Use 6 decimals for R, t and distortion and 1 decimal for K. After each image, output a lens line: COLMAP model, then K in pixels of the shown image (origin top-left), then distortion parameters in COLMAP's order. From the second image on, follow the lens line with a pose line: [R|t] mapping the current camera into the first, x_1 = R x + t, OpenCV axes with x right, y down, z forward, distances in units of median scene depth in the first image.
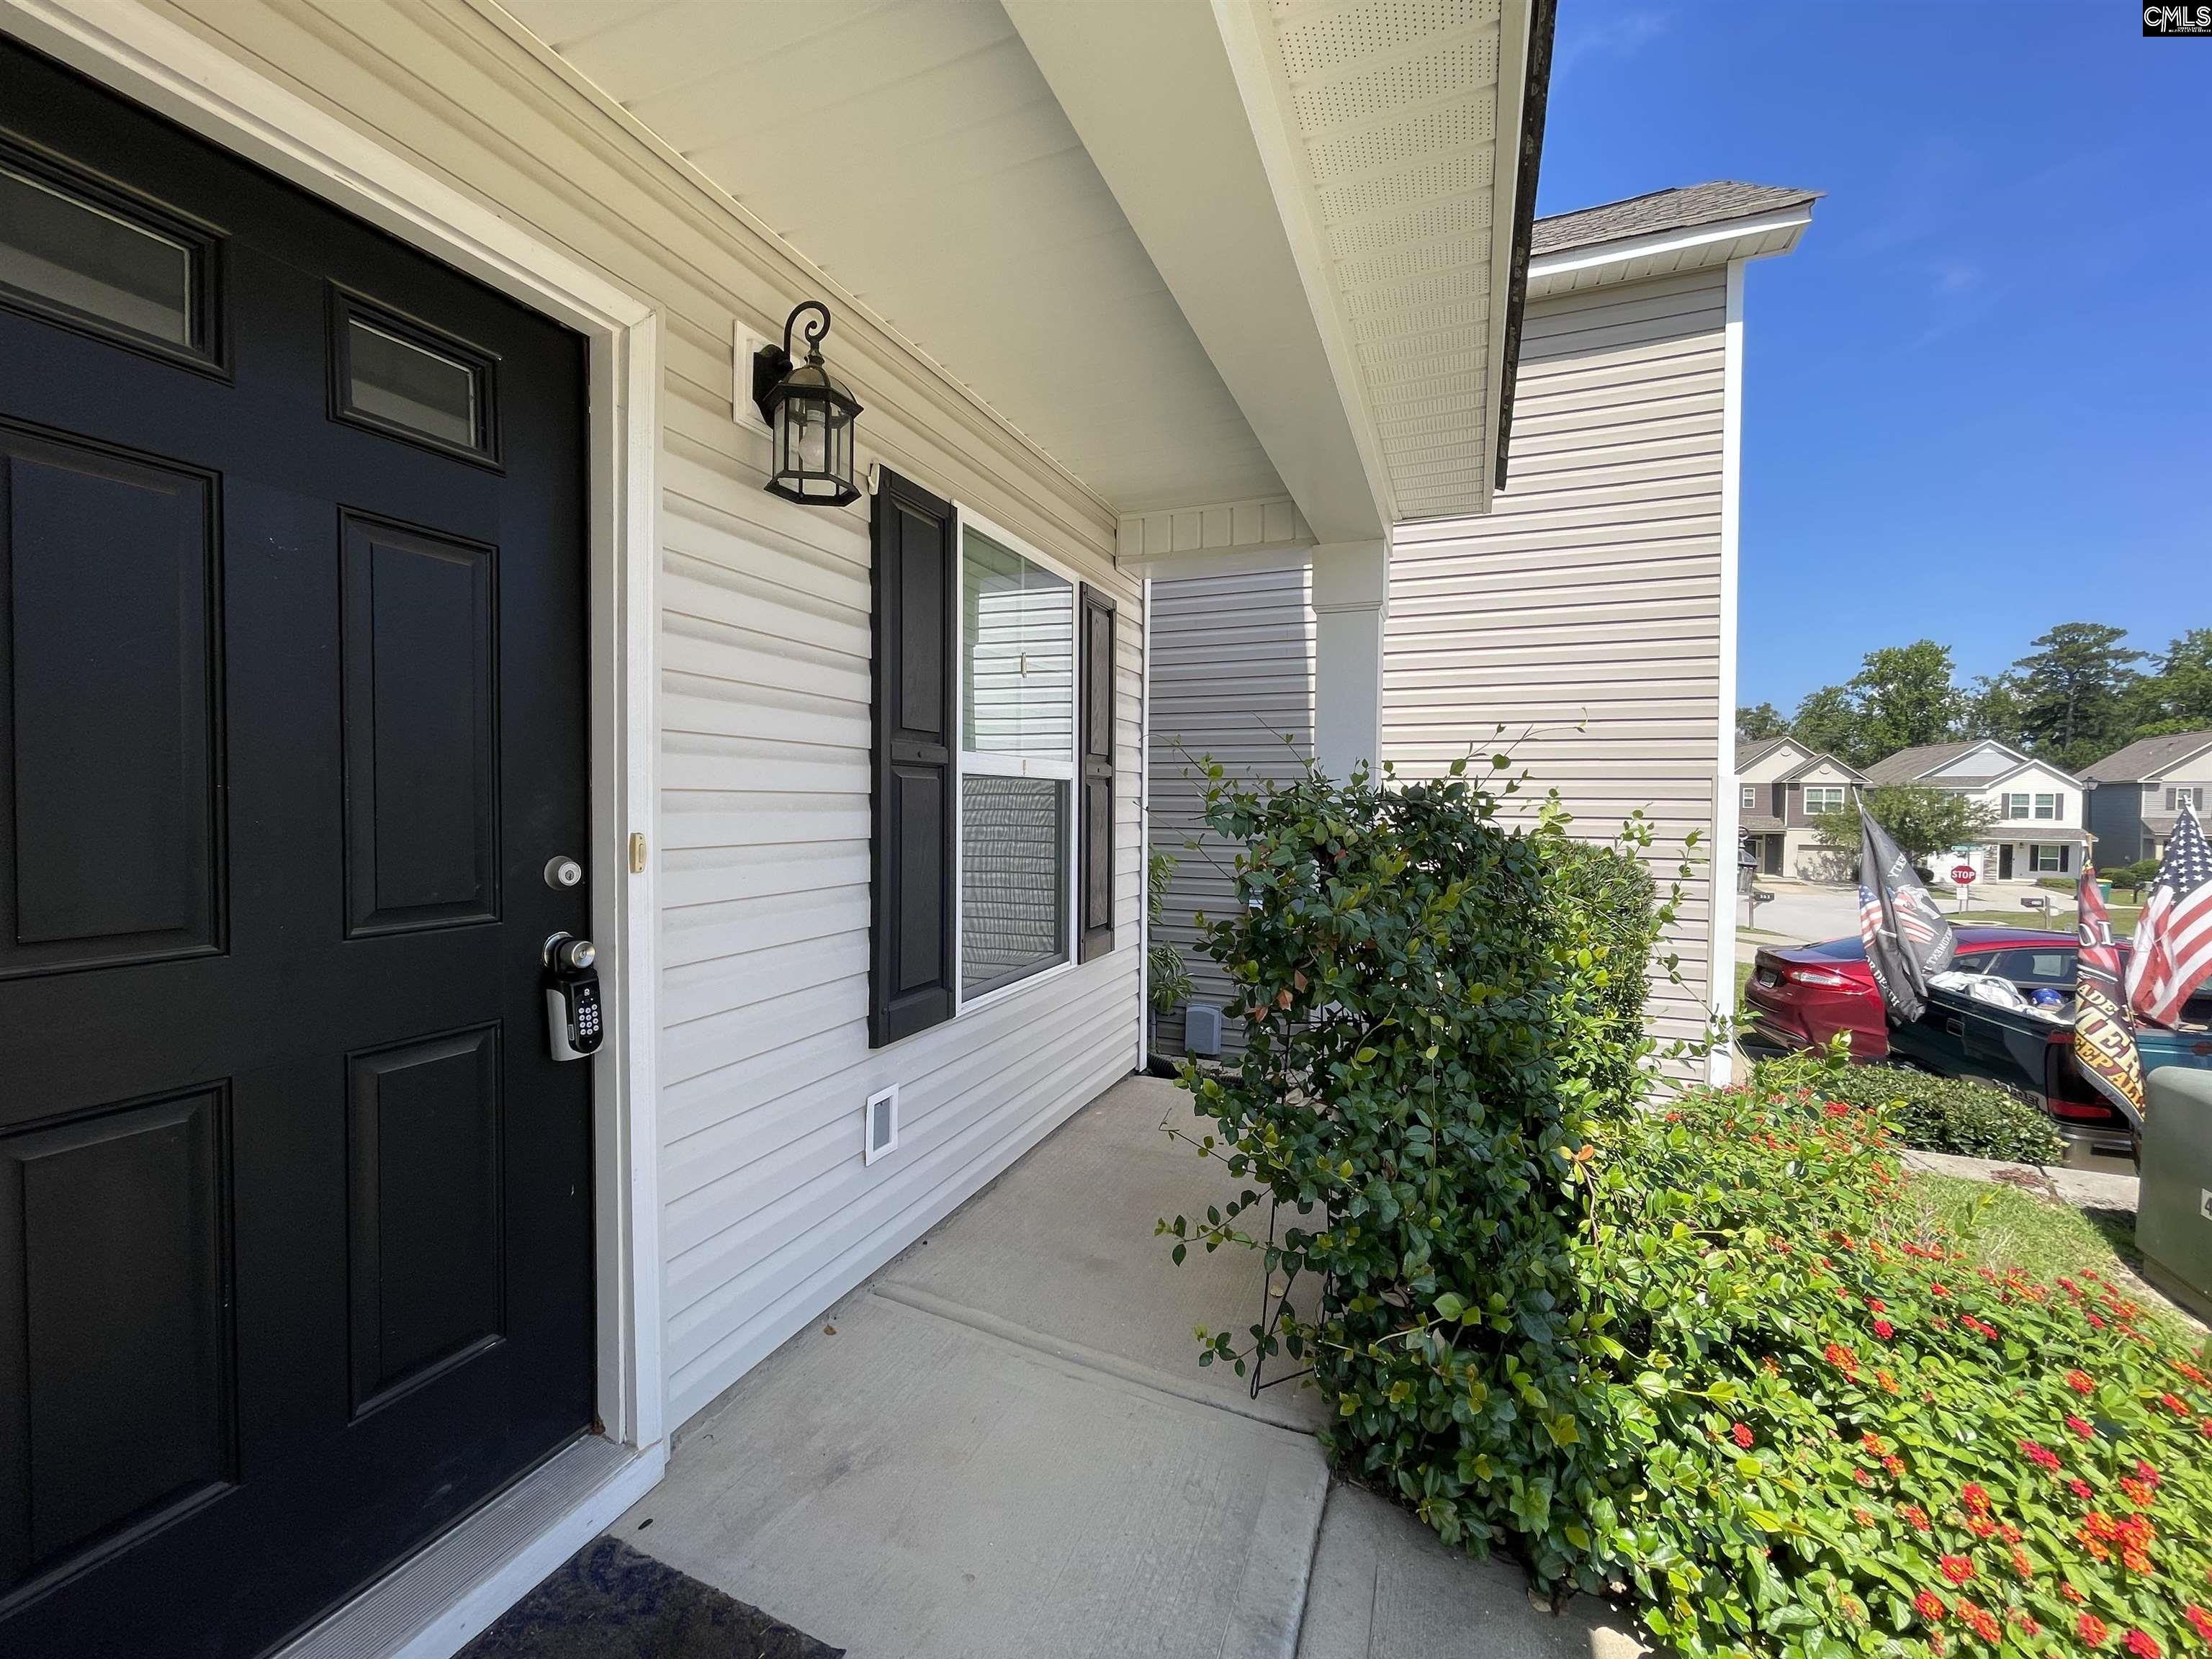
lens RADIAL K [[889.1, 0, 1106.0], [0, 889.1, 829.5], [0, 0, 1]] dist [-0.001398, -0.000081]
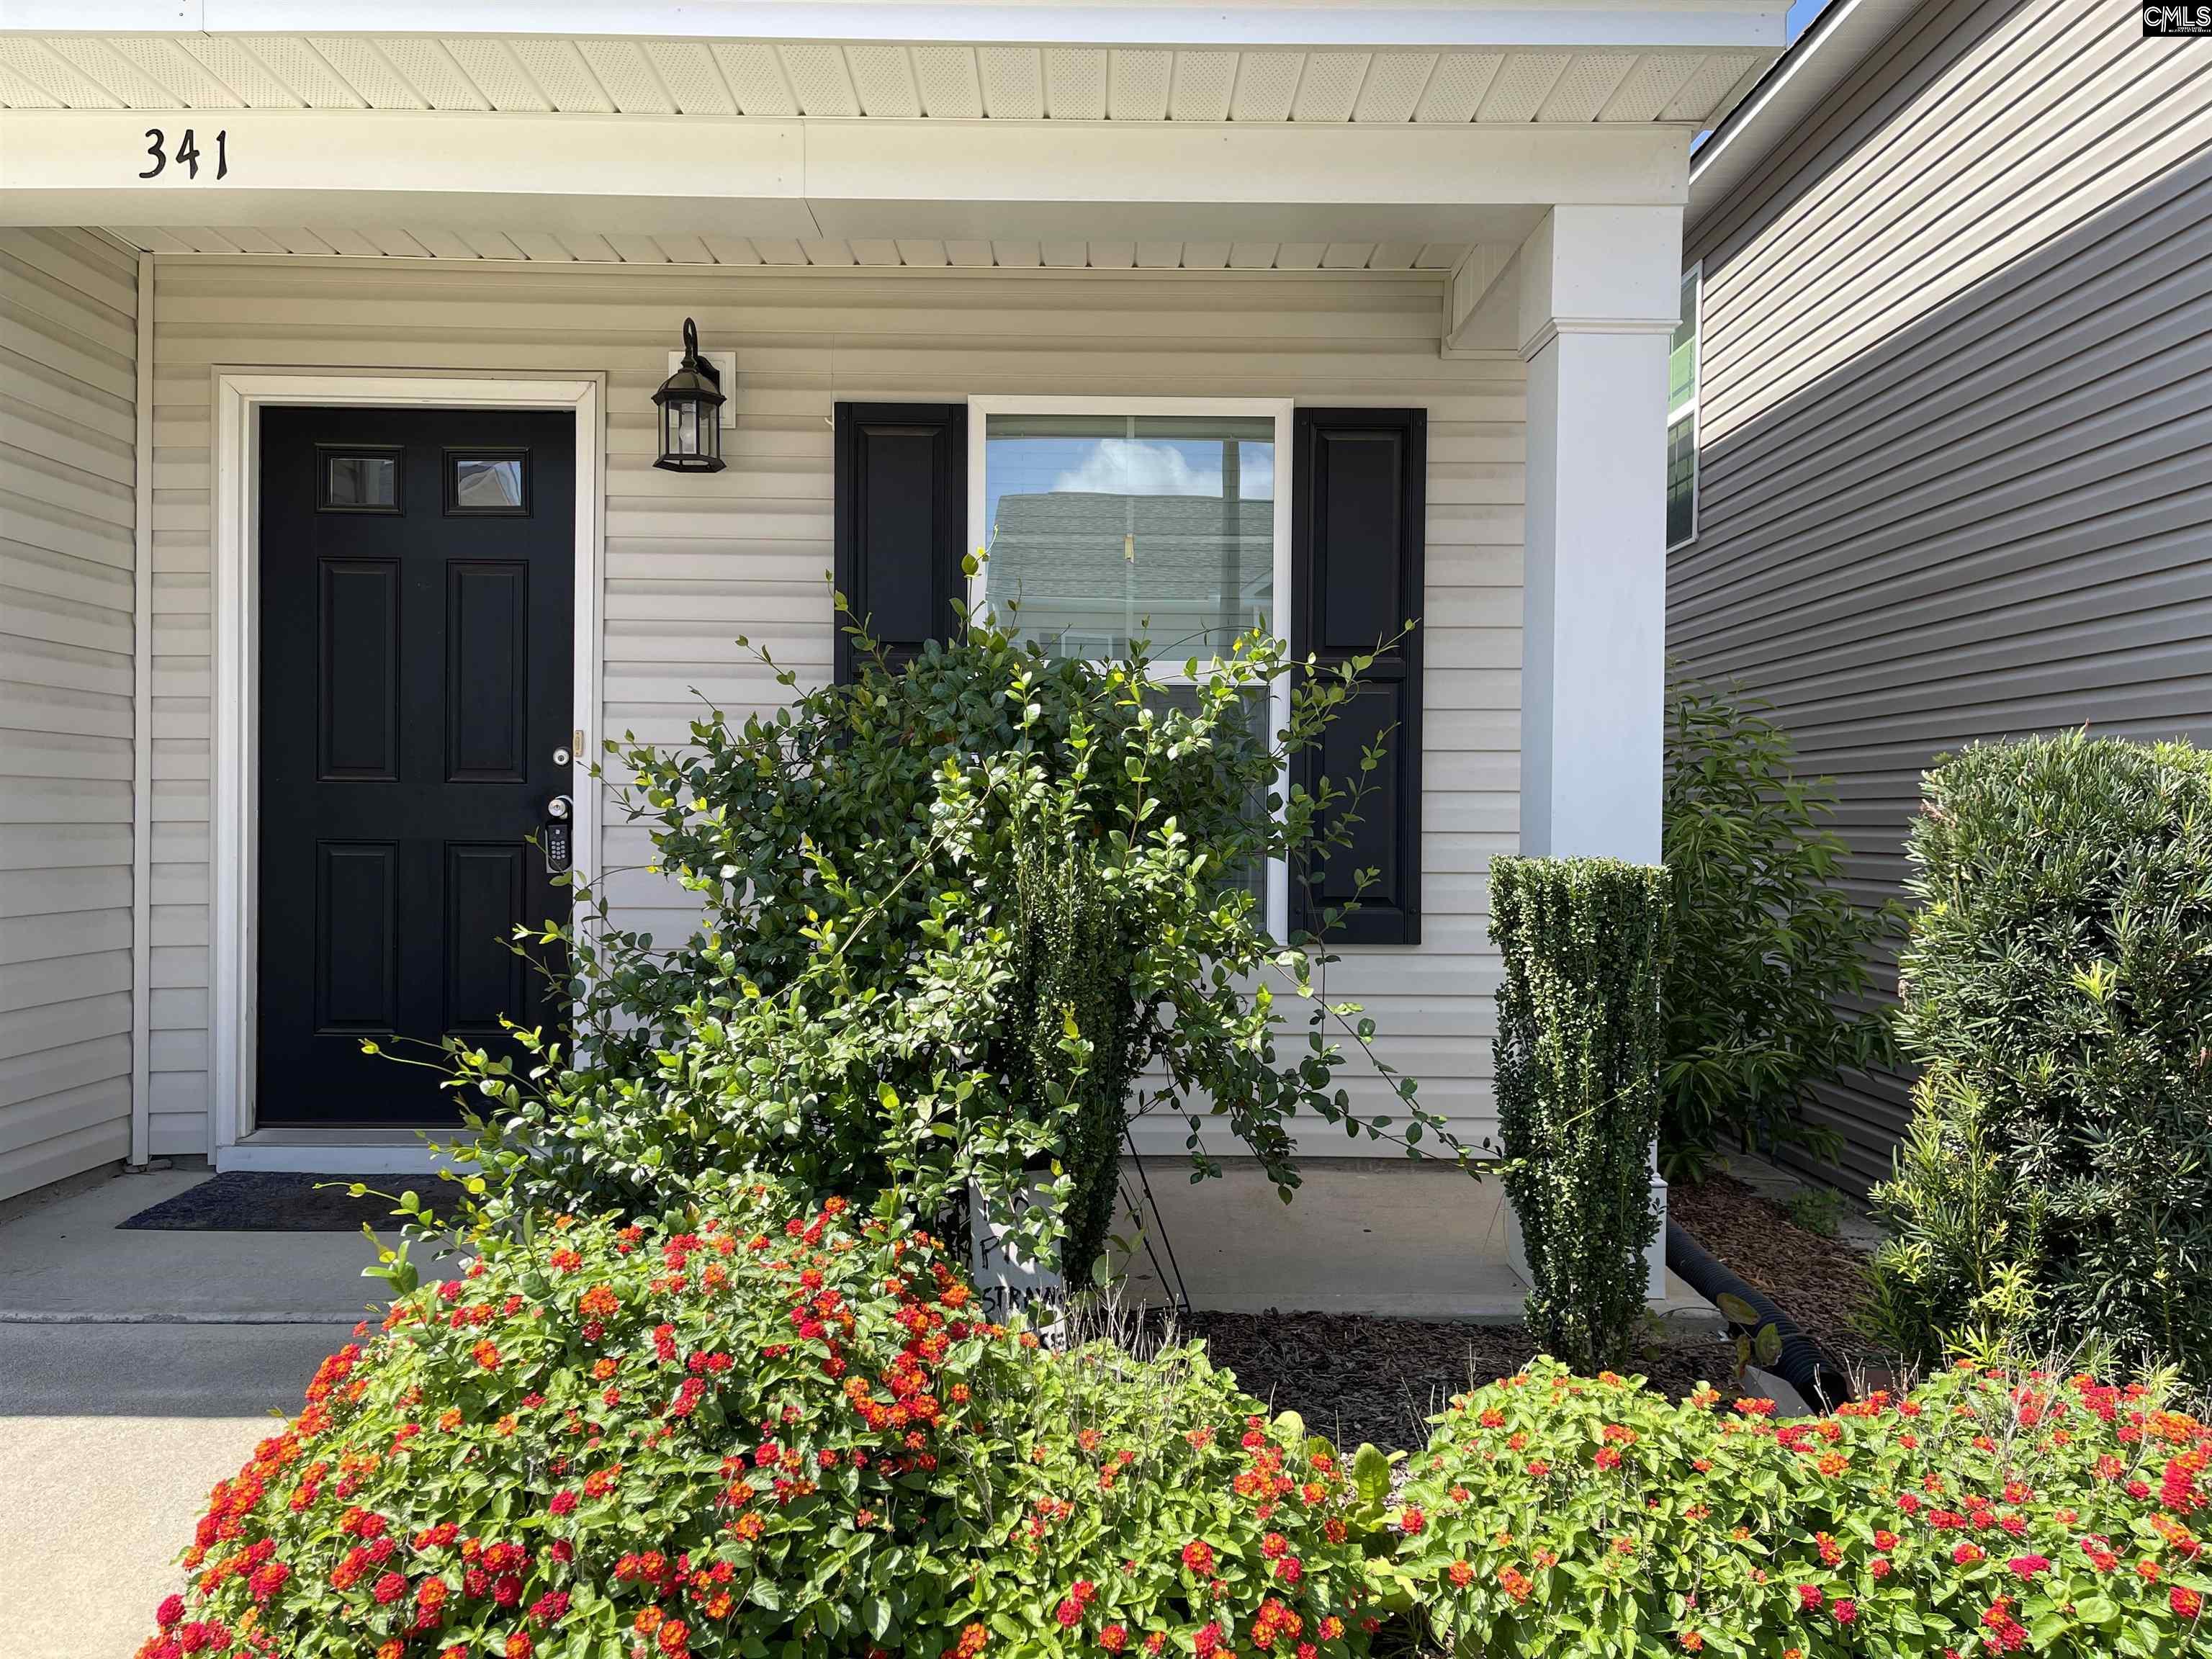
lens RADIAL K [[1612.9, 0, 1106.0], [0, 1612.9, 829.5], [0, 0, 1]] dist [0.080199, -0.126426]
pose [[0.394301, -0.001838, -0.918980, 2.210861], [-0.037099, 0.999151, -0.017916, 0.176980], [0.918232, 0.041158, 0.393898, 0.708367]]
